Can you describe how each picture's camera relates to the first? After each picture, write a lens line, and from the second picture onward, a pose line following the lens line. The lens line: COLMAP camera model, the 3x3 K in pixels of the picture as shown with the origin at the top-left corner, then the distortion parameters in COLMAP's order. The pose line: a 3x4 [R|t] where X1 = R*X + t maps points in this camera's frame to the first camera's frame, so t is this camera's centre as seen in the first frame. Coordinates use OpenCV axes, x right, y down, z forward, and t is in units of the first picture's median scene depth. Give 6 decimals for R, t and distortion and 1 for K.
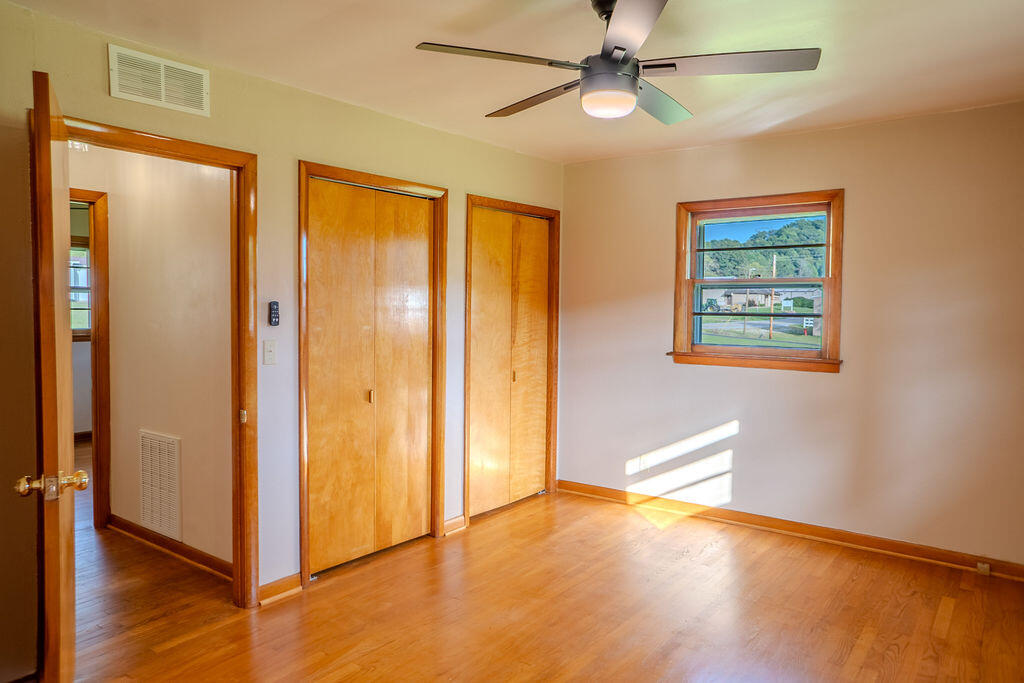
lens RADIAL K [[707.1, 0, 517.6], [0, 707.1, 334.9], [0, 0, 1]] dist [-0.049152, 0.066961]
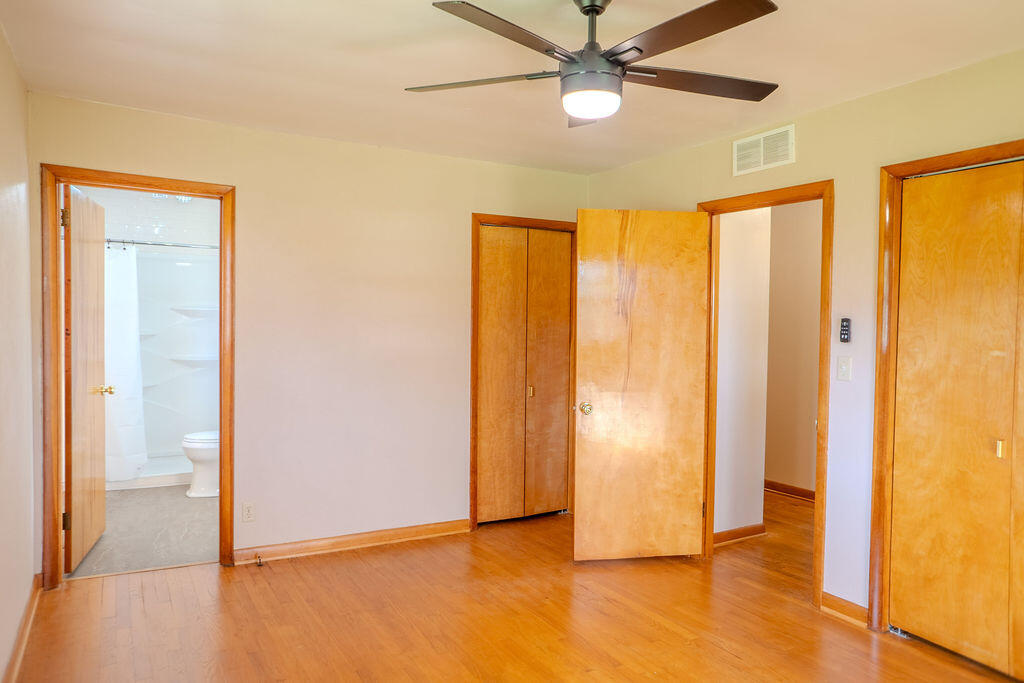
lens RADIAL K [[707.1, 0, 518.8], [0, 707.1, 345.3], [0, 0, 1]] dist [-0.049152, 0.066961]
pose [[-0.388229, 0.011997, -0.921485, 0.768238], [-0.066490, 0.996945, 0.040992, -0.018775], [0.919161, 0.077183, -0.386245, 0.967409]]
